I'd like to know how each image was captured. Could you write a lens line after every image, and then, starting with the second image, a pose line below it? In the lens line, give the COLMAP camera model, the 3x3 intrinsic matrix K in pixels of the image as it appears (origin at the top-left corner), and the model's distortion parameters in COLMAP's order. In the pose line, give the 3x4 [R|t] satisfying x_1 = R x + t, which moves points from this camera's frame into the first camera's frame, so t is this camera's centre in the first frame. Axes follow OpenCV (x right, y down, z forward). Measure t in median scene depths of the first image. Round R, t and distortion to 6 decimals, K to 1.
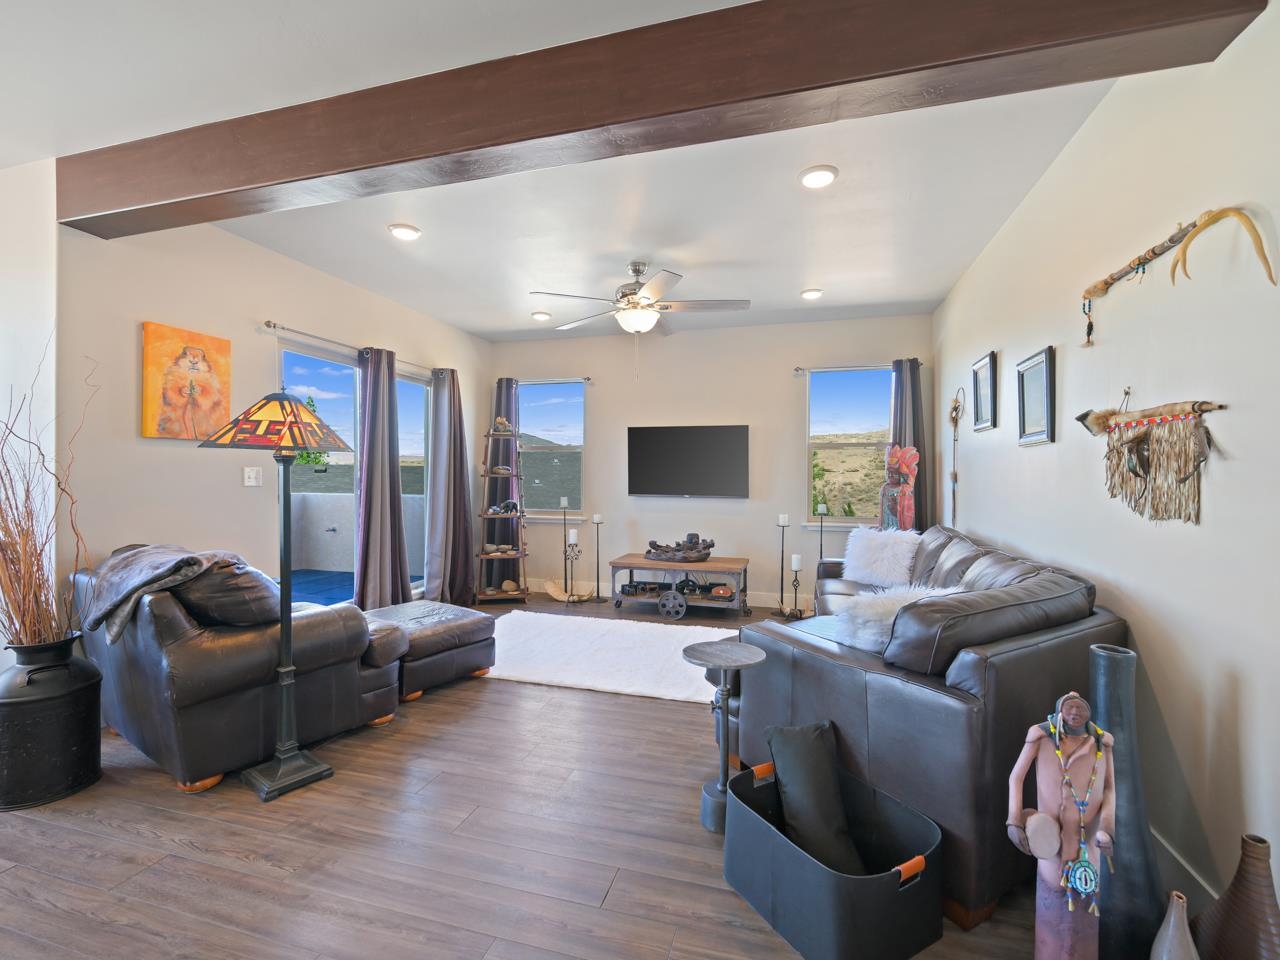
lens RADIAL K [[562.3, 0, 640.0], [0, 562.3, 480.0], [0, 0, 1]] dist [-0.000768, -0.000236]
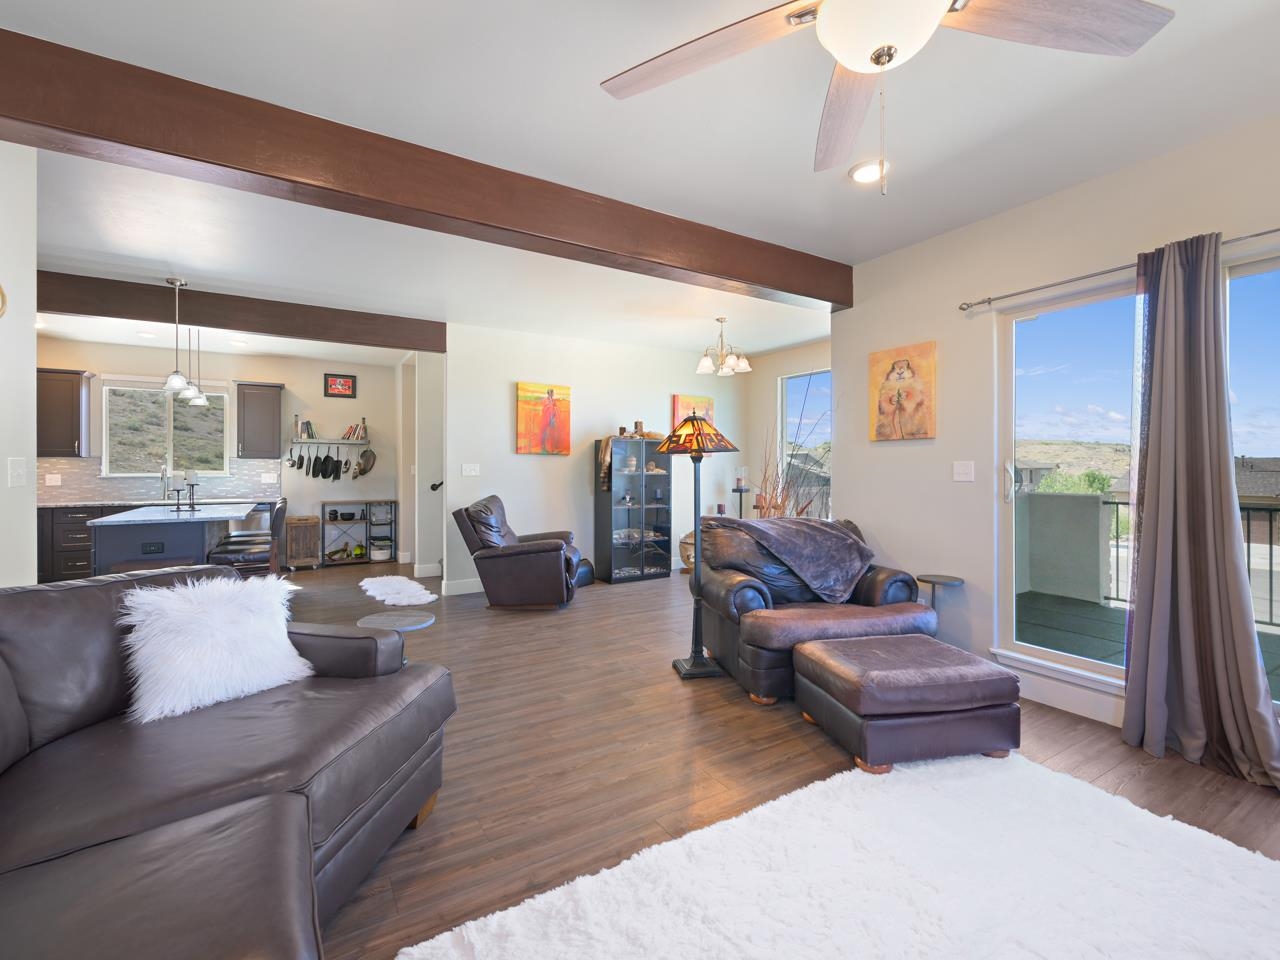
lens RADIAL K [[572.6, 0, 638.4], [0, 572.6, 466.4], [0, 0, 1]] dist [-0.001172, 0.000241]
pose [[-0.676670, -0.010732, -0.736208, 0.459678], [-0.010857, 0.999930, -0.004596, -0.004585], [0.736206, 0.004883, -0.676739, 1.444724]]
